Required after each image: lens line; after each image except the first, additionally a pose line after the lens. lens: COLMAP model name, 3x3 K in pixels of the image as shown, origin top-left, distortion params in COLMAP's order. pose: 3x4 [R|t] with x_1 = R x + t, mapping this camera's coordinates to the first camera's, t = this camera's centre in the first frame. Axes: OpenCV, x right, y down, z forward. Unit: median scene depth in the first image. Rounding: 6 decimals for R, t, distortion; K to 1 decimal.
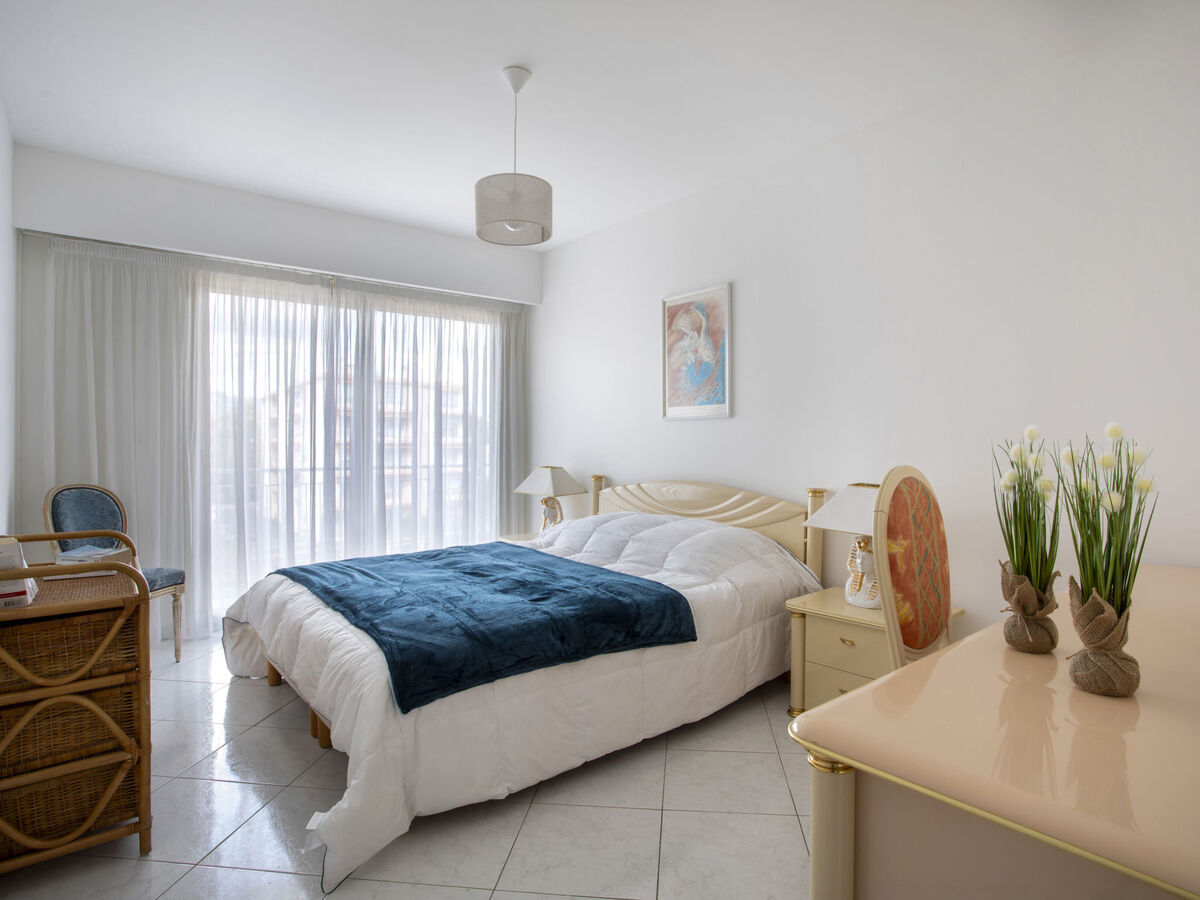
lens RADIAL K [[658.2, 0, 600.0], [0, 658.2, 450.0], [0, 0, 1]] dist [-0.065640, 0.051941]
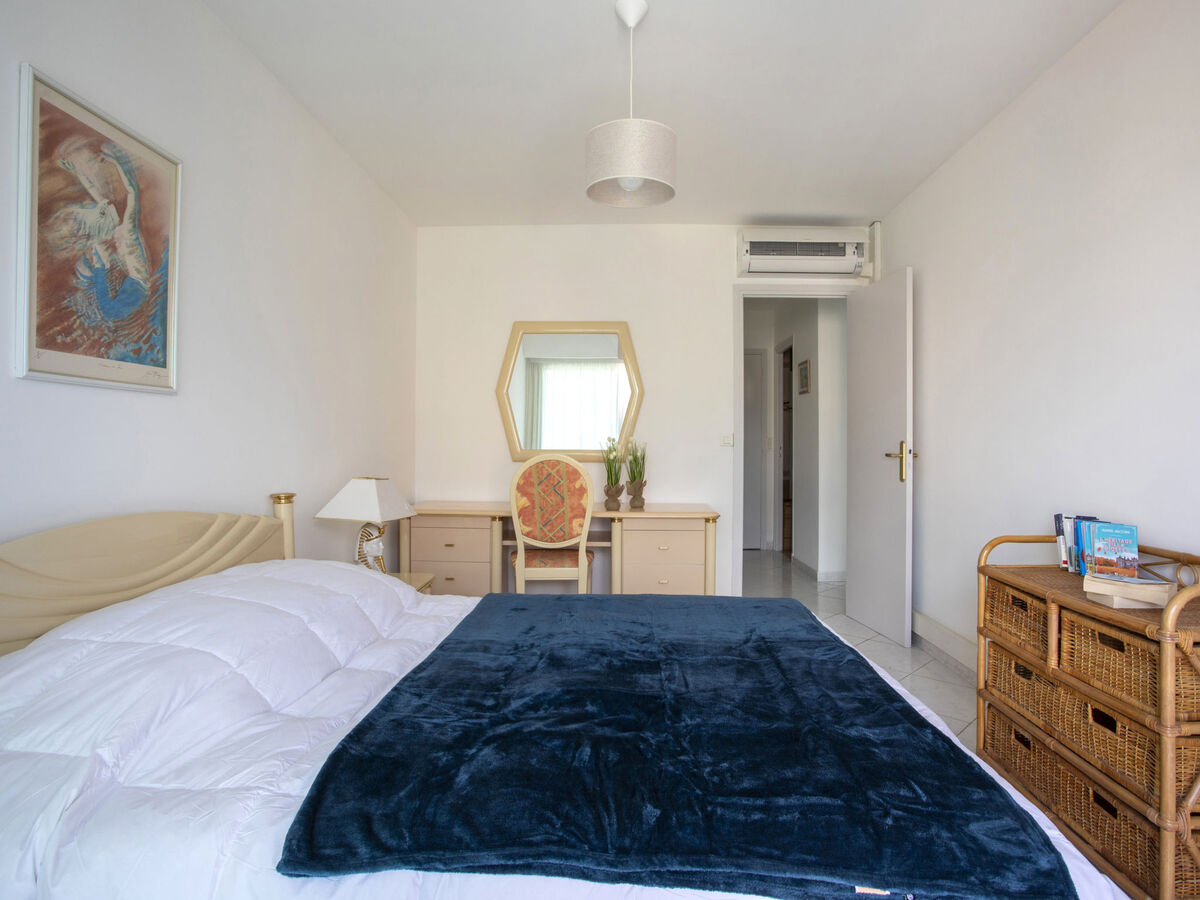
lens RADIAL K [[647.6, 0, 605.3], [0, 647.6, 448.1], [0, 0, 1]] dist [-0.066707, 0.048574]
pose [[-0.750540, -0.007810, 0.660779, -0.434210], [0.004097, 0.999856, 0.016472, -0.009350], [-0.660812, 0.015070, -0.750400, 1.116472]]
